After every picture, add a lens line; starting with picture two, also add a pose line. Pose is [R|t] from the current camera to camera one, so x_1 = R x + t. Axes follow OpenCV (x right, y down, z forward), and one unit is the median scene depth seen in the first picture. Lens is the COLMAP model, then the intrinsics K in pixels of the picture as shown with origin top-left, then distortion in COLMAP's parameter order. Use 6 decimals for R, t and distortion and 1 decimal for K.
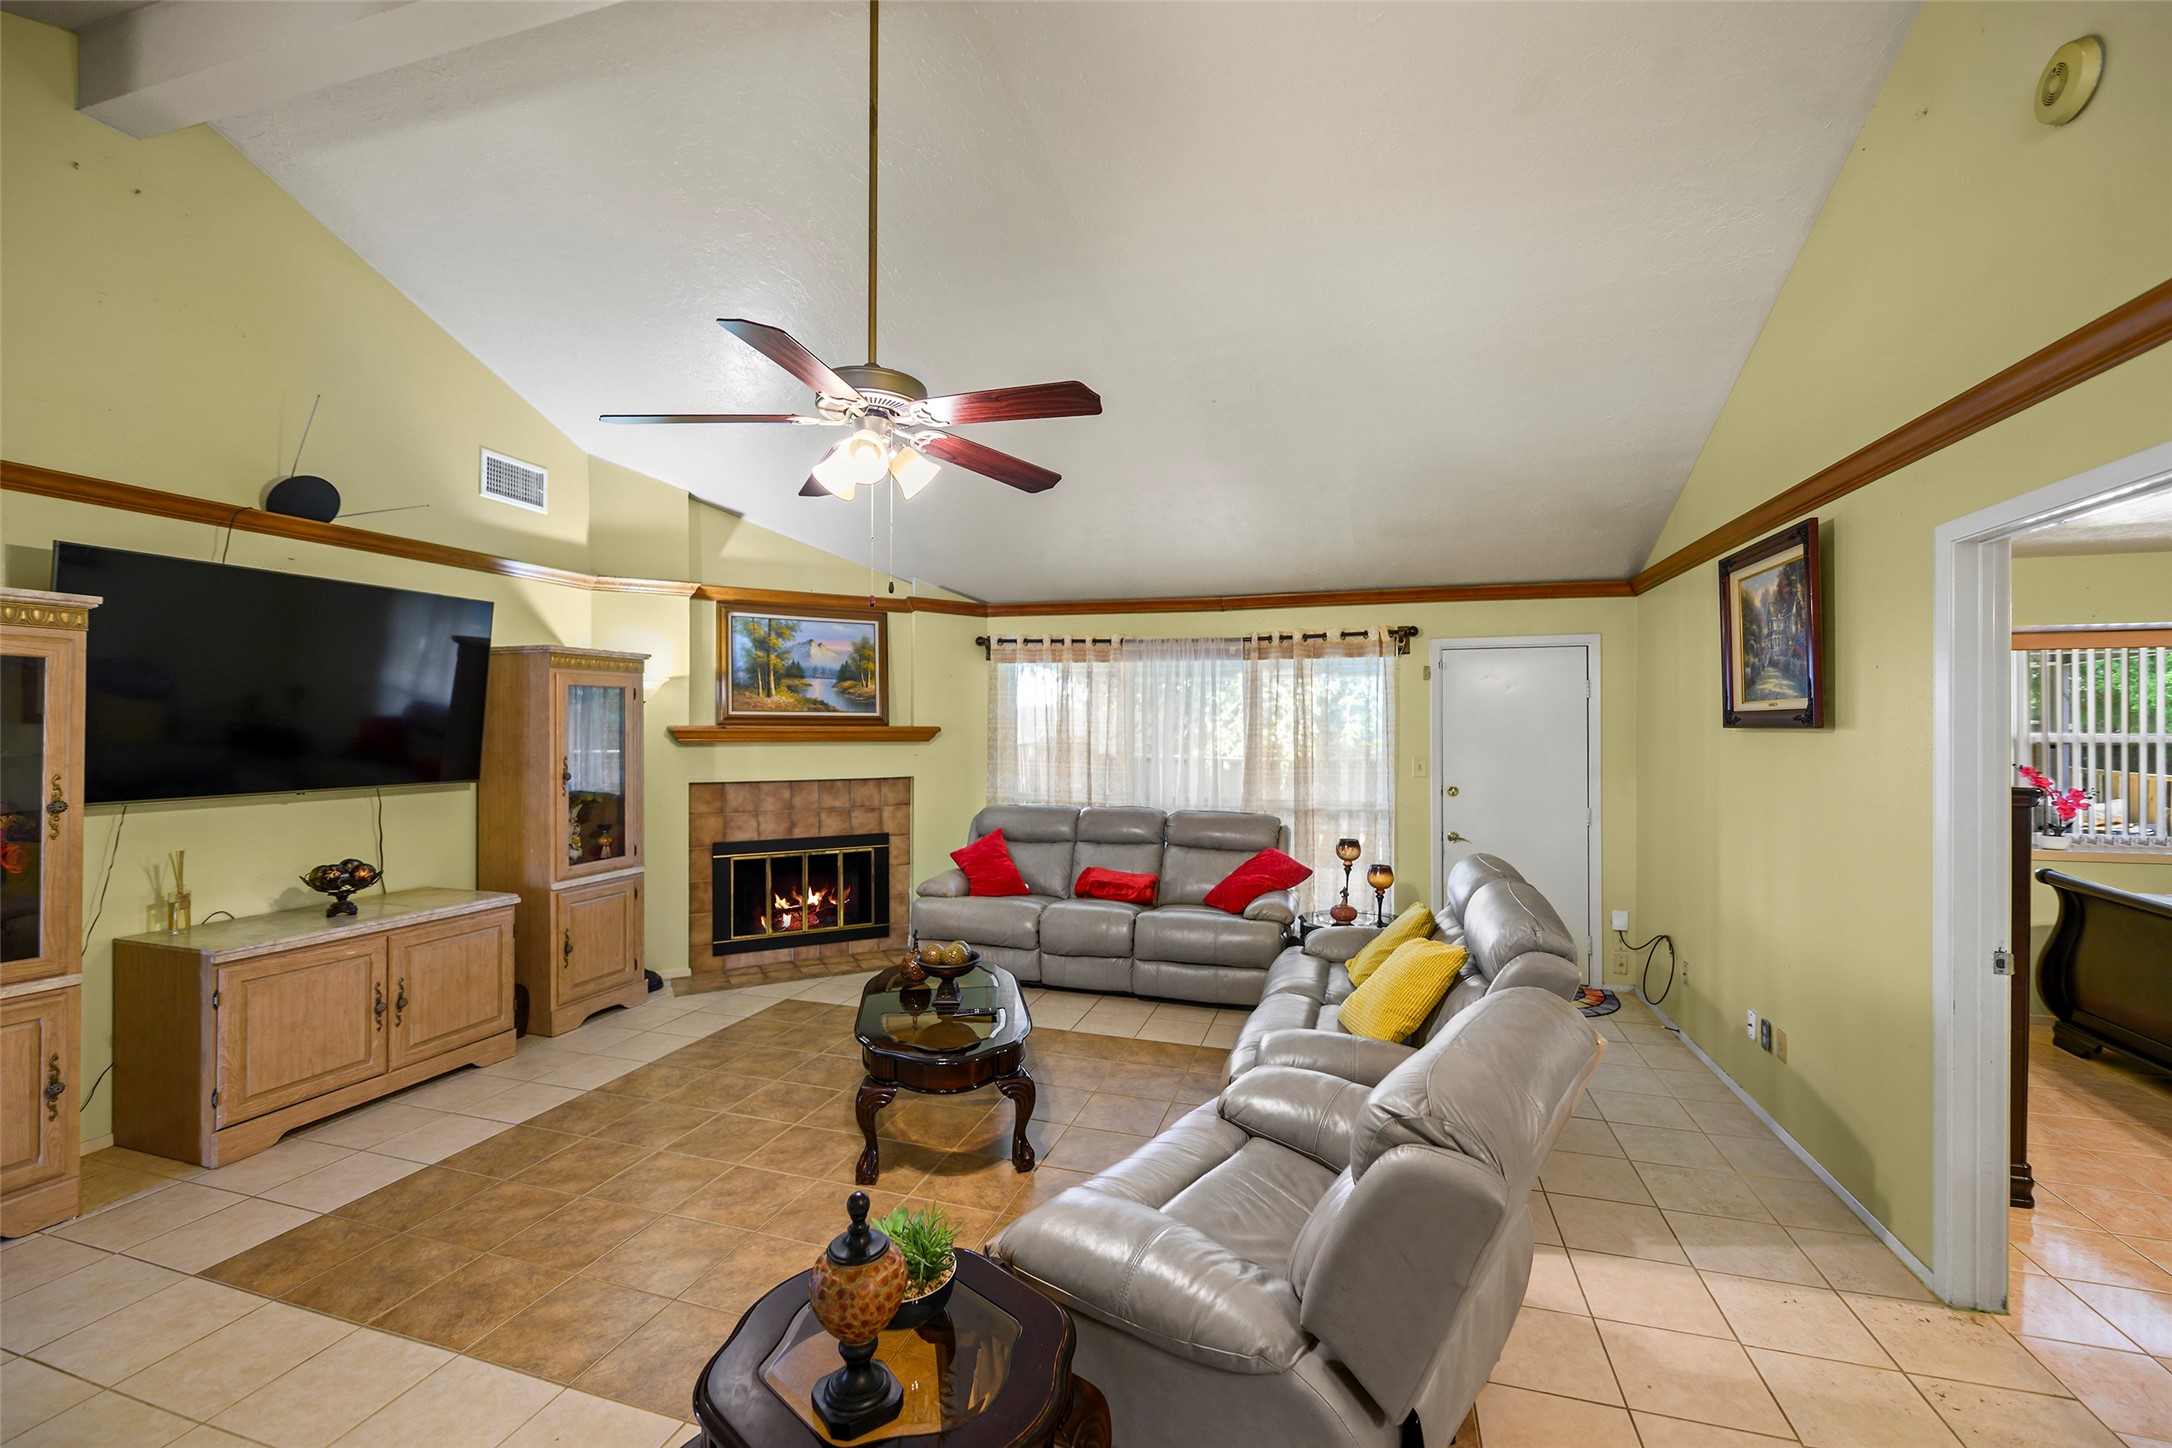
lens RADIAL K [[887.2, 0, 1094.5], [0, 887.2, 727.5], [0, 0, 1]] dist [0.012562, -0.001096]
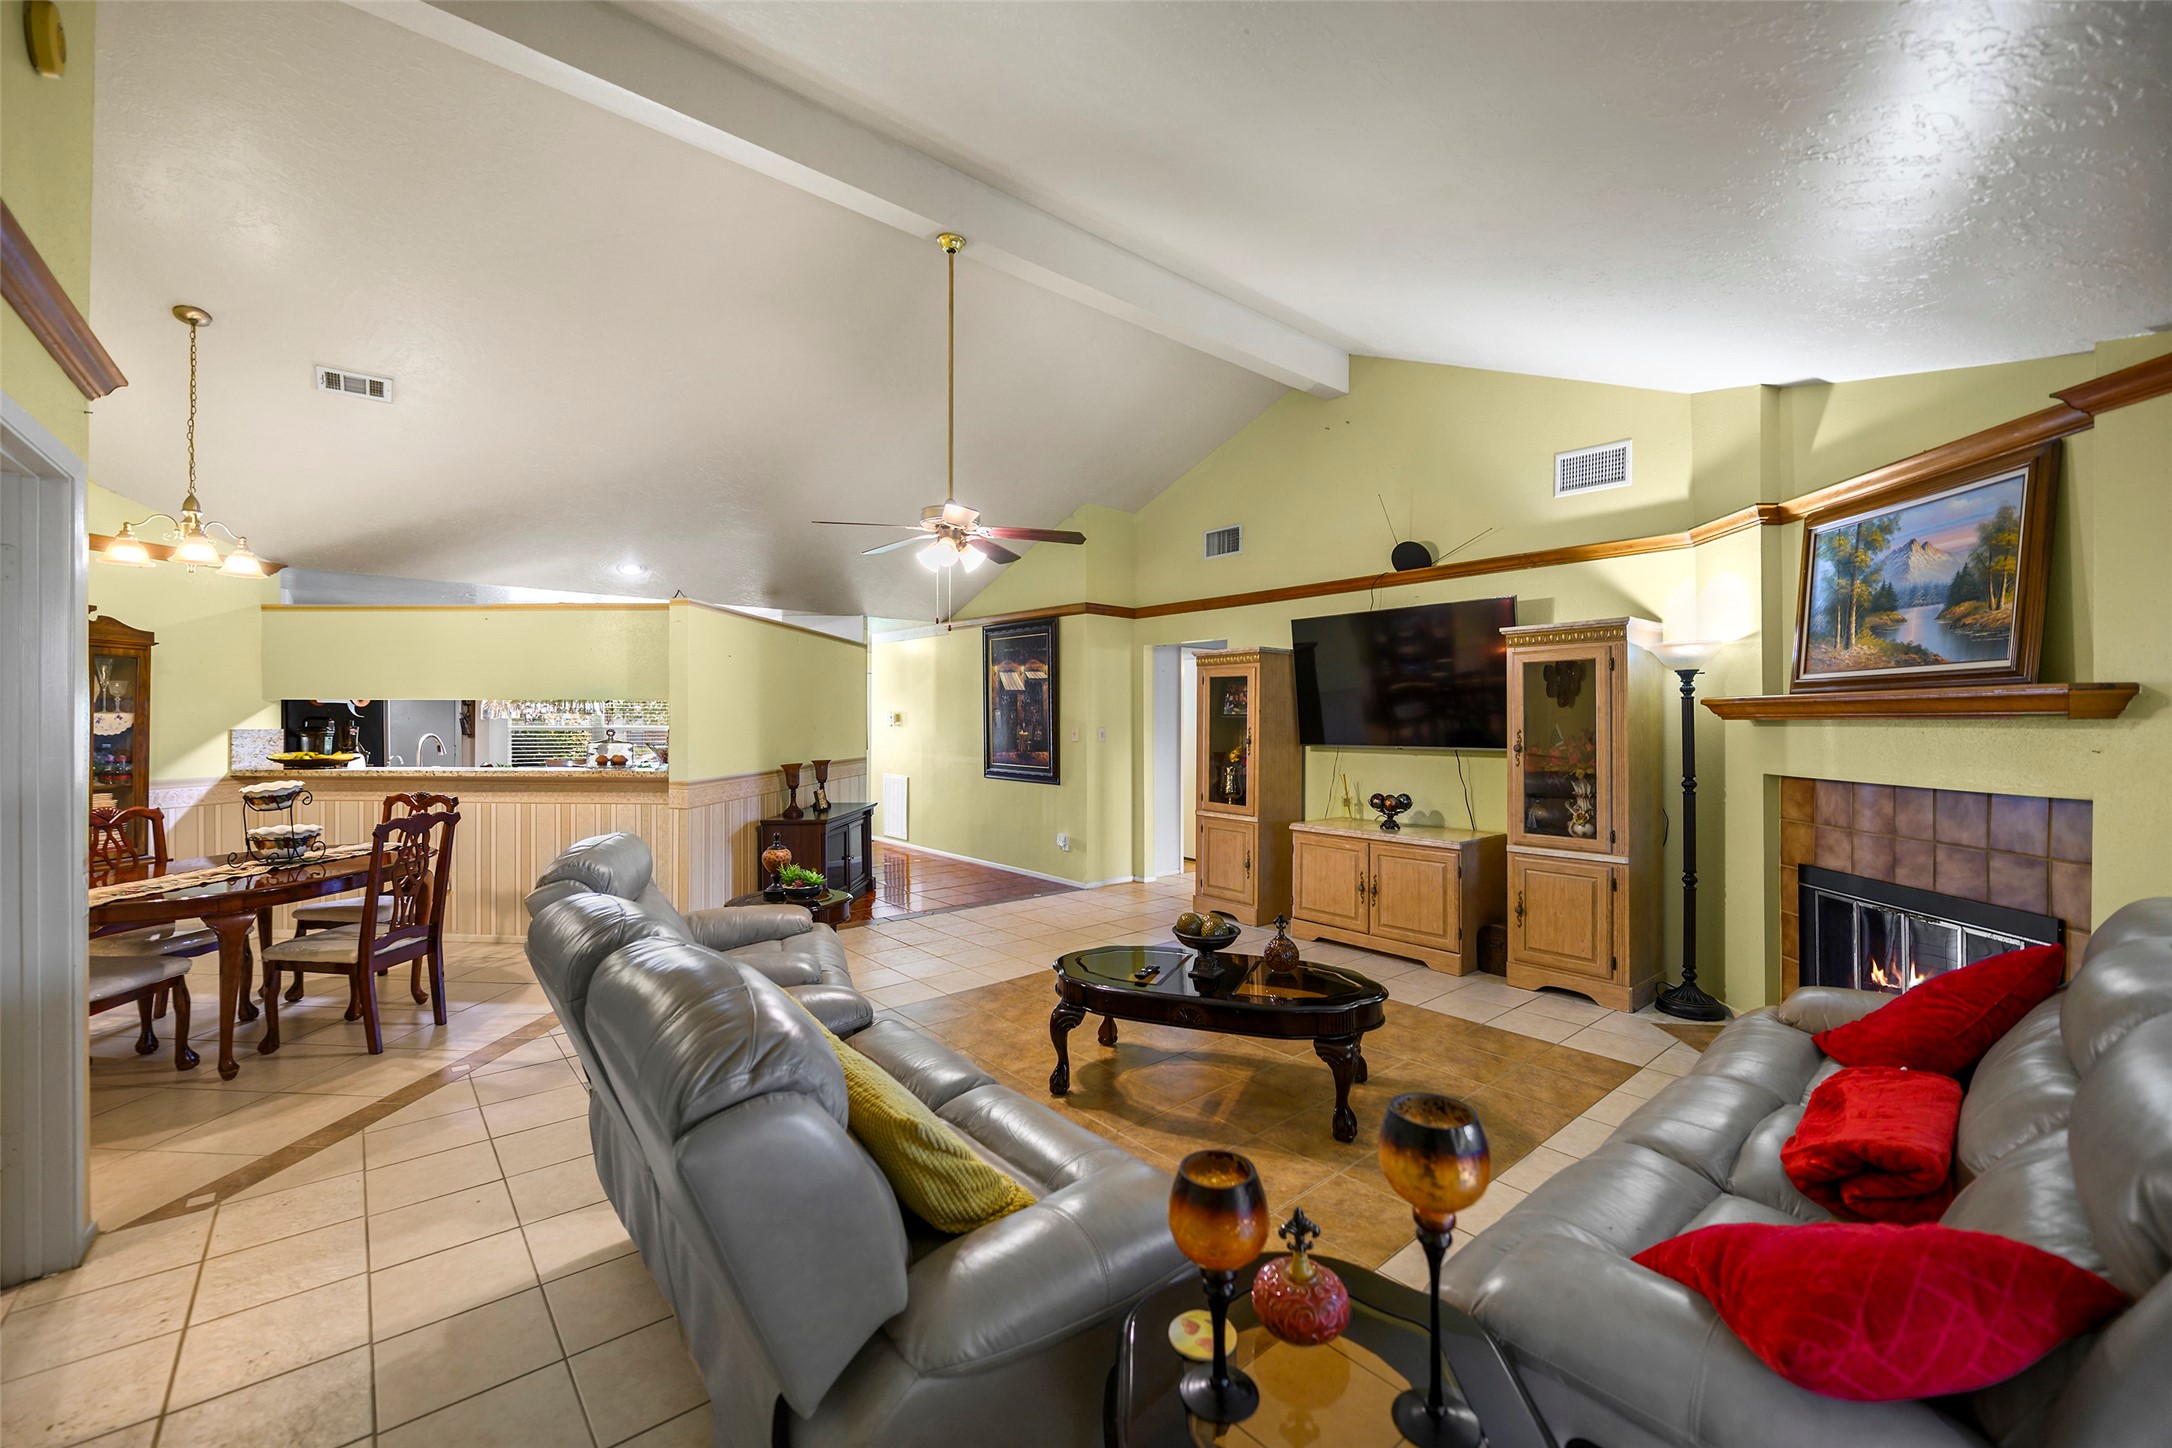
lens RADIAL K [[887.2, 0, 1093.0], [0, 887.2, 717.0], [0, 0, 1]] dist [0.012562, -0.001096]
pose [[-0.528831, -0.010310, -0.848665, 0.459883], [-0.005887, 0.999947, -0.008479, 0.023173], [0.848707, 0.000512, -0.528863, 0.889114]]
